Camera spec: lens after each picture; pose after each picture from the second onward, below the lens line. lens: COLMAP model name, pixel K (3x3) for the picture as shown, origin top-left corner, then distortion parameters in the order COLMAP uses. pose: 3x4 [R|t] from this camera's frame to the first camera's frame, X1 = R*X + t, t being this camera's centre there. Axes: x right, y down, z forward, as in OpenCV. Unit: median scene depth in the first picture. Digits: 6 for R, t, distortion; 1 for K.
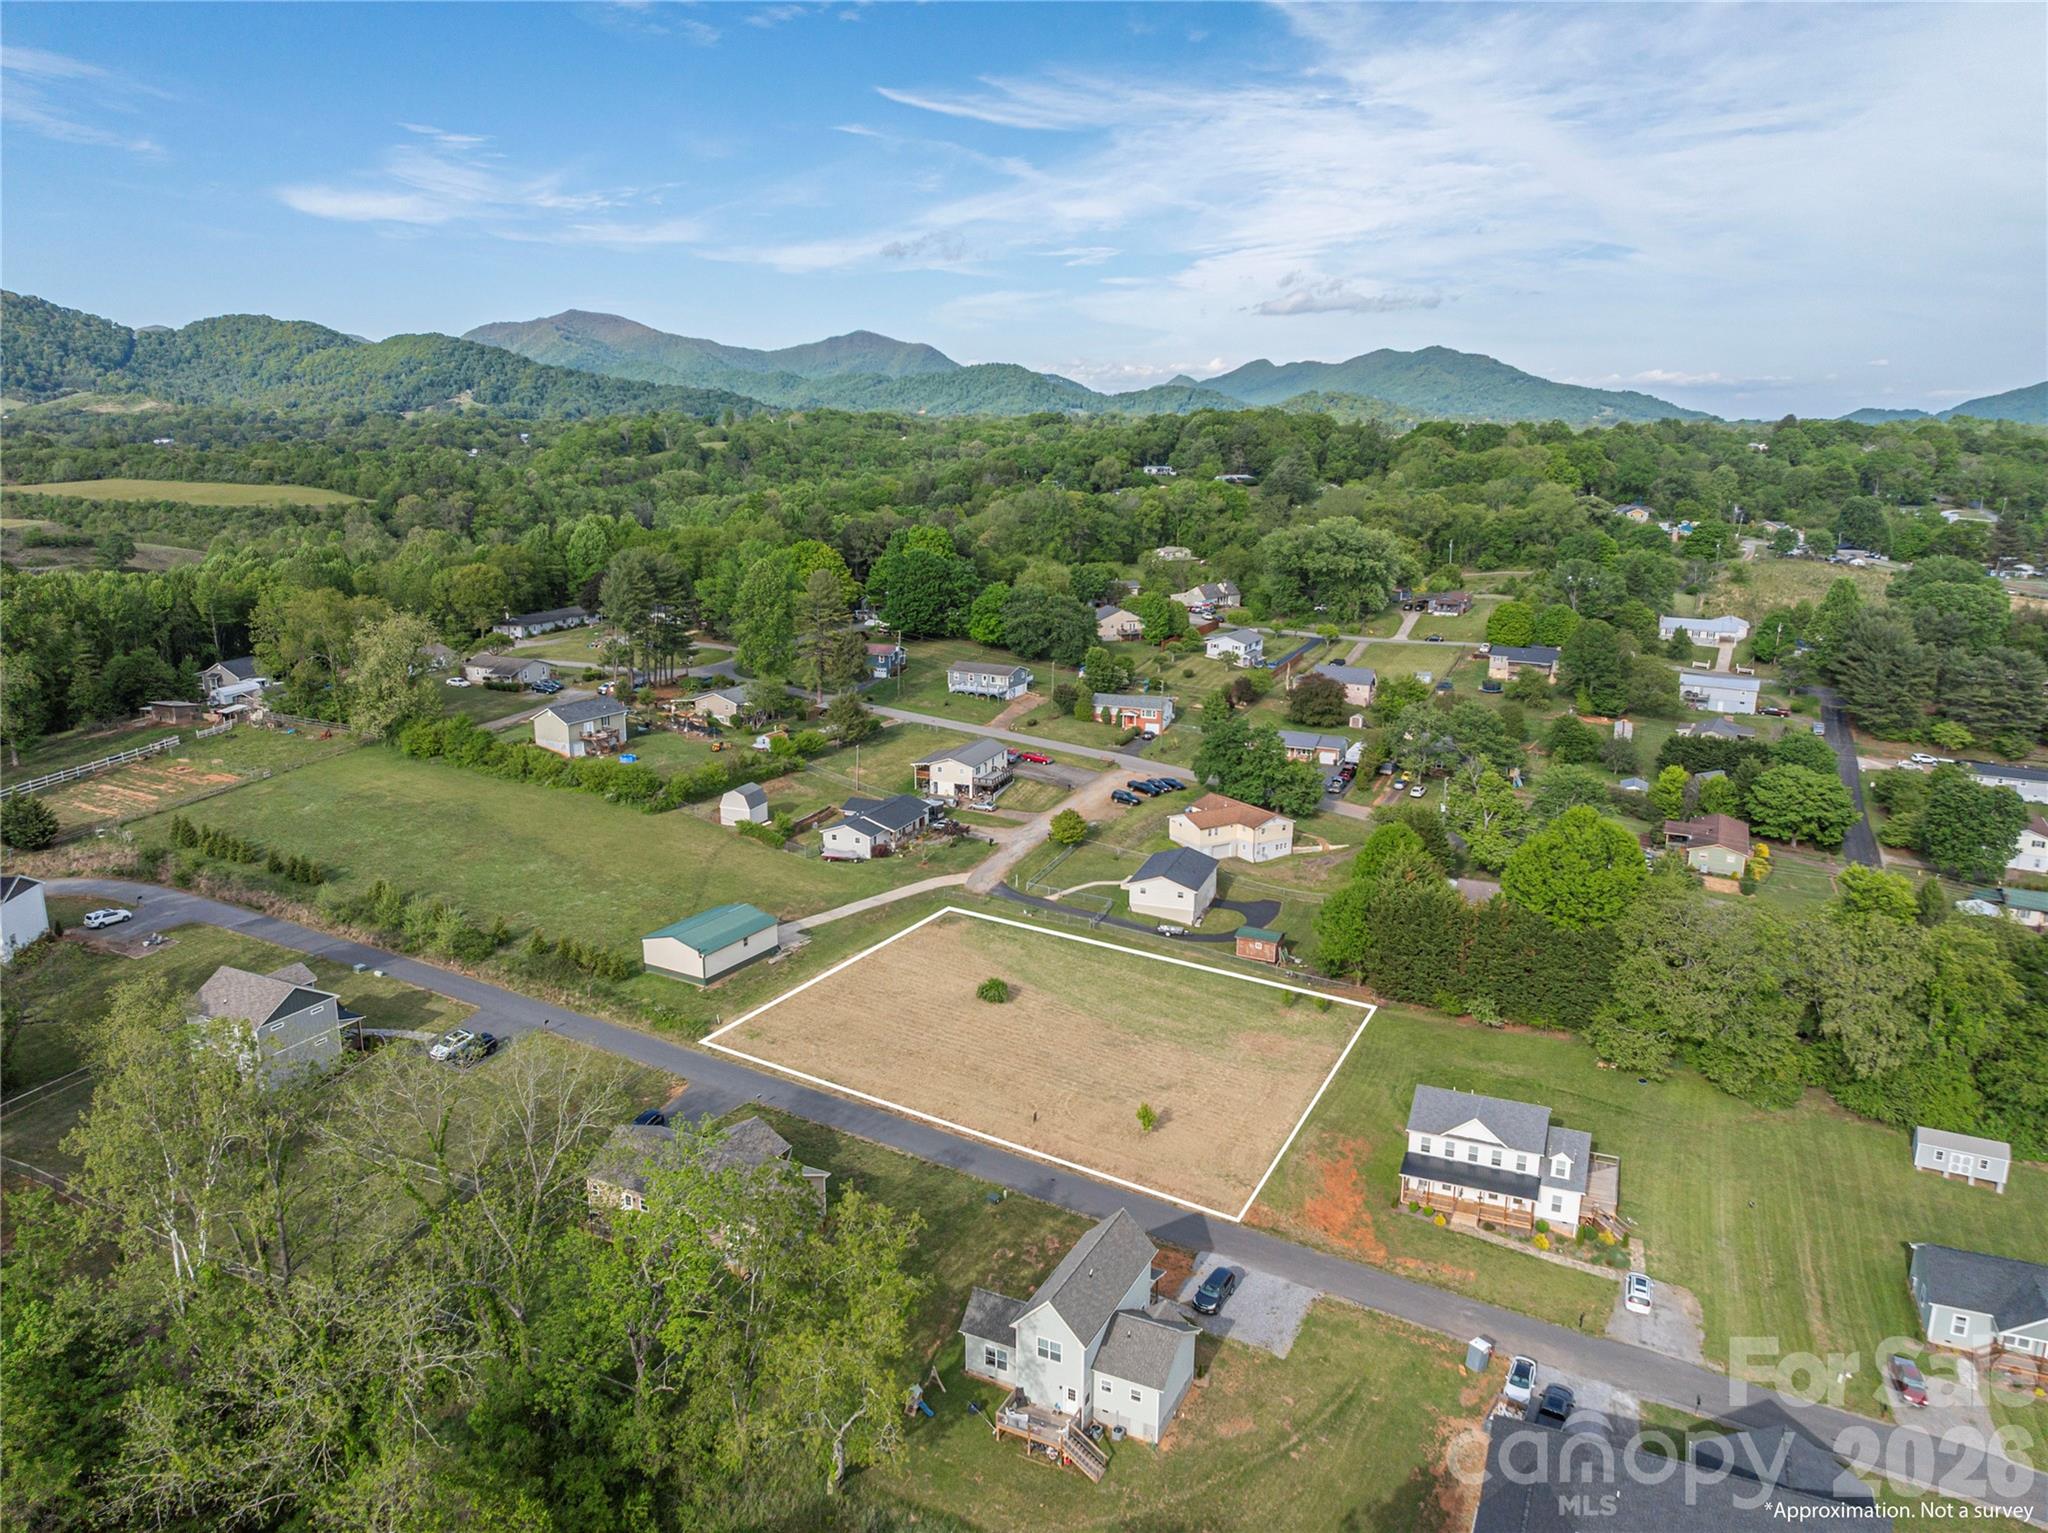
lens RADIAL K [[1437.7, 0, 1008.6], [0, 1437.7, 737.5], [0, 0, 1]] dist [-0.044503, 0.022159]
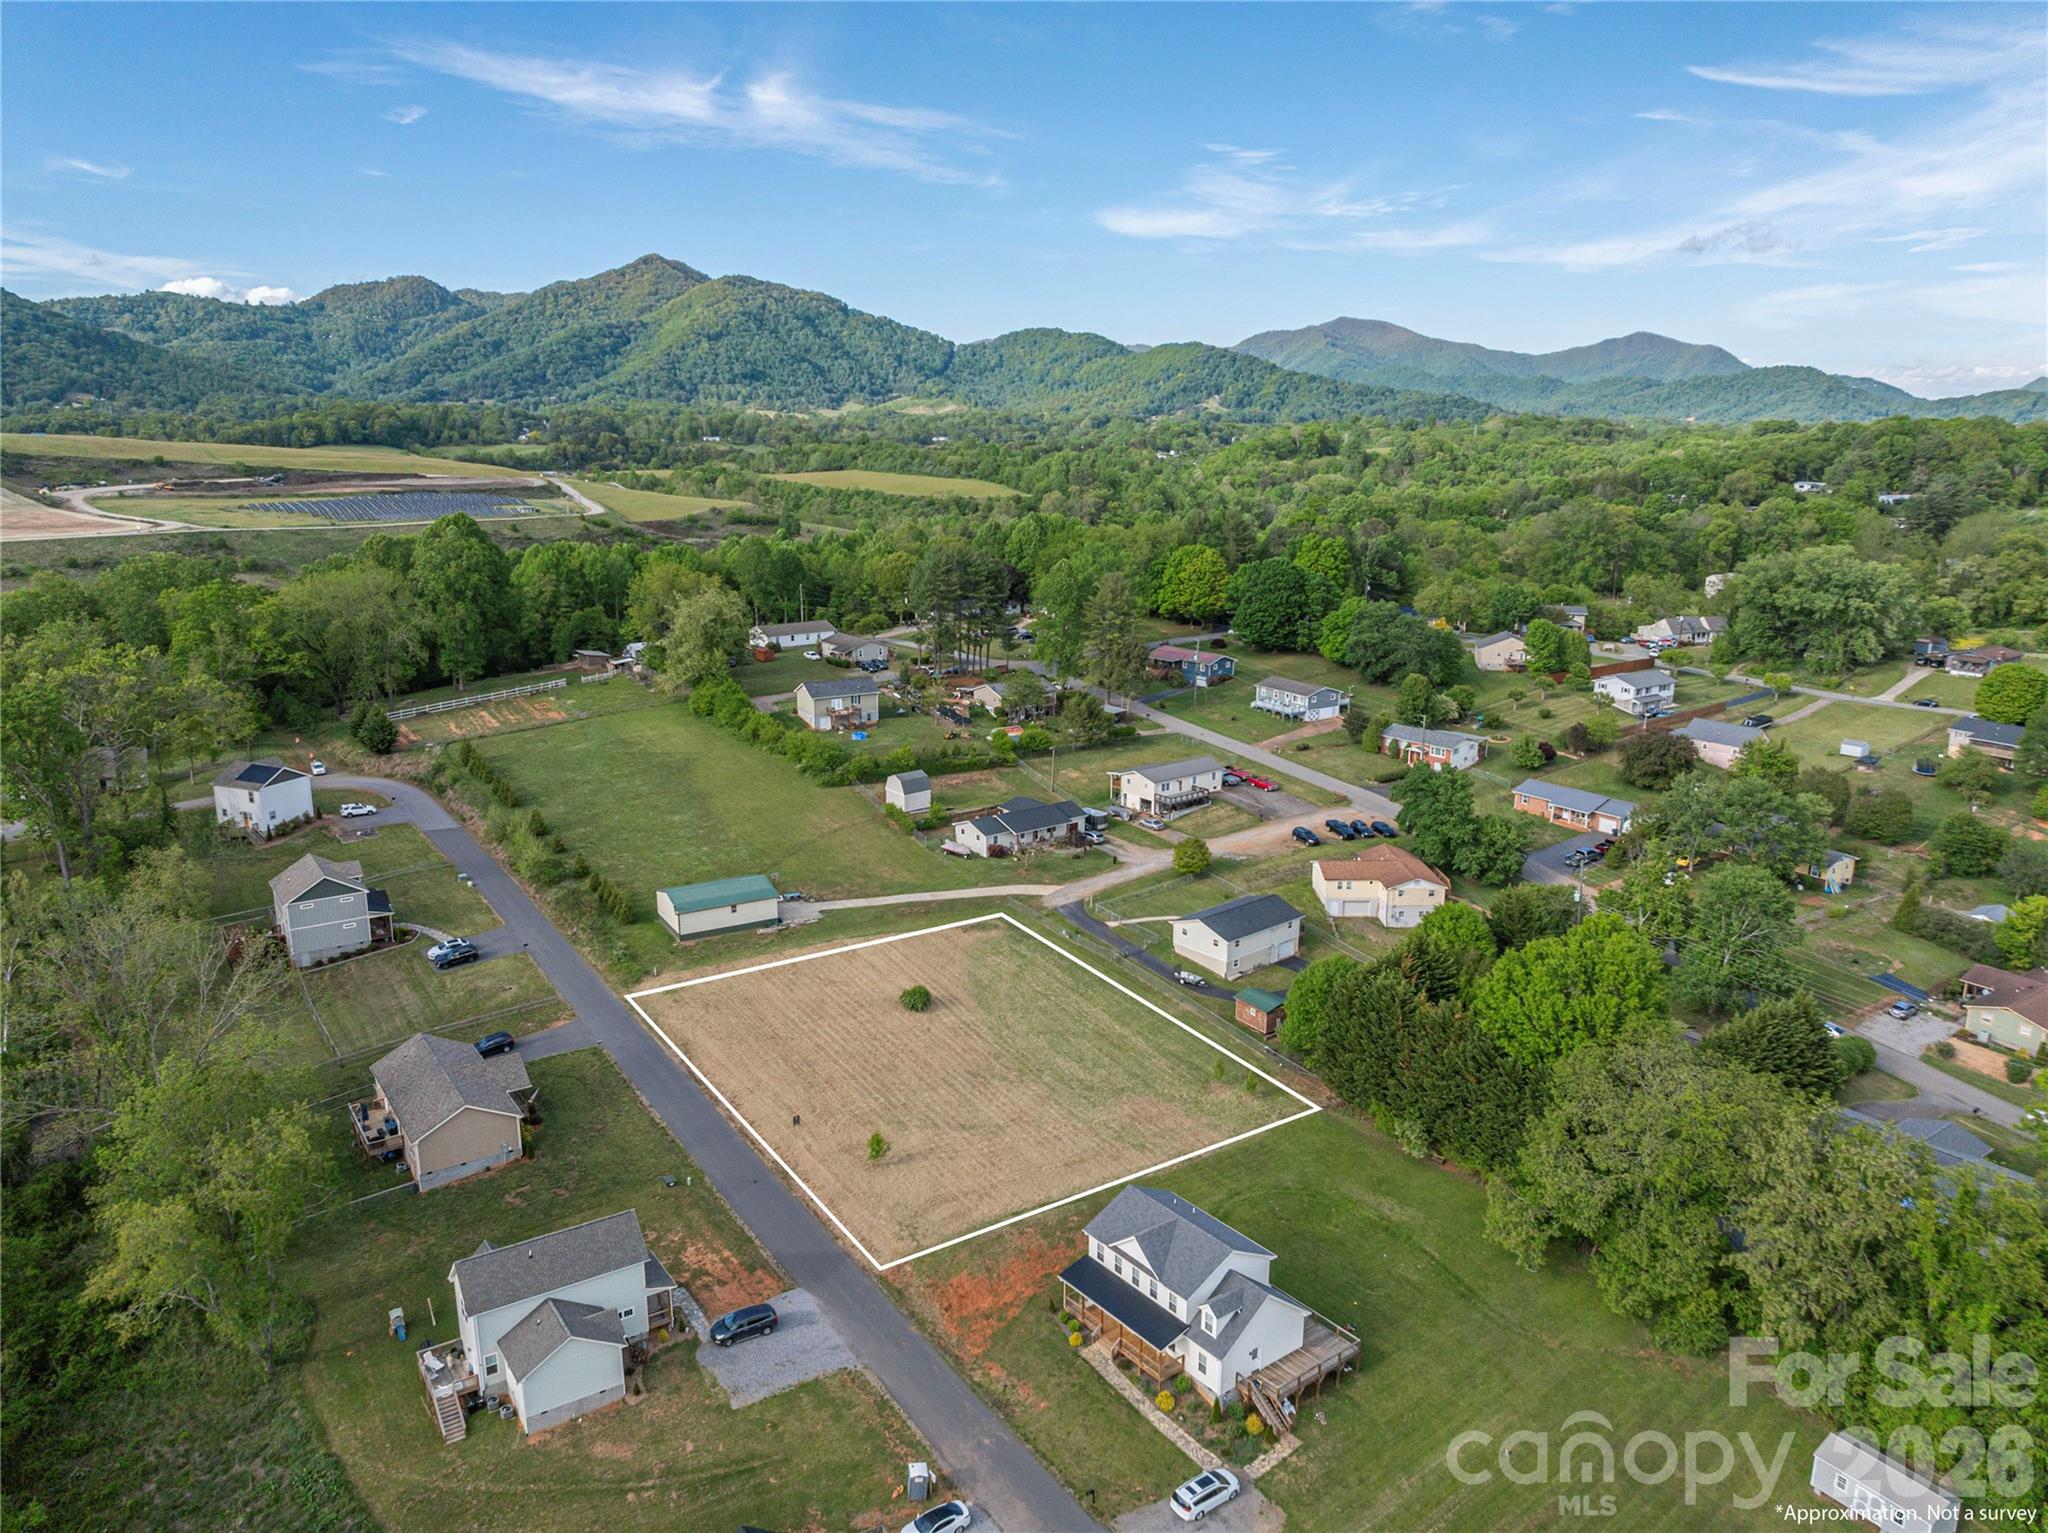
lens RADIAL K [[1423.2, 0, 1024.0], [0, 1423.2, 766.5], [0, 0, 1]] dist [-0.037204, 0.011422]
pose [[0.874313, 0.115165, -0.471501, 0.098637], [-0.106822, 0.993281, 0.044529, -0.006590], [0.473461, 0.011434, 0.880741, 0.034254]]
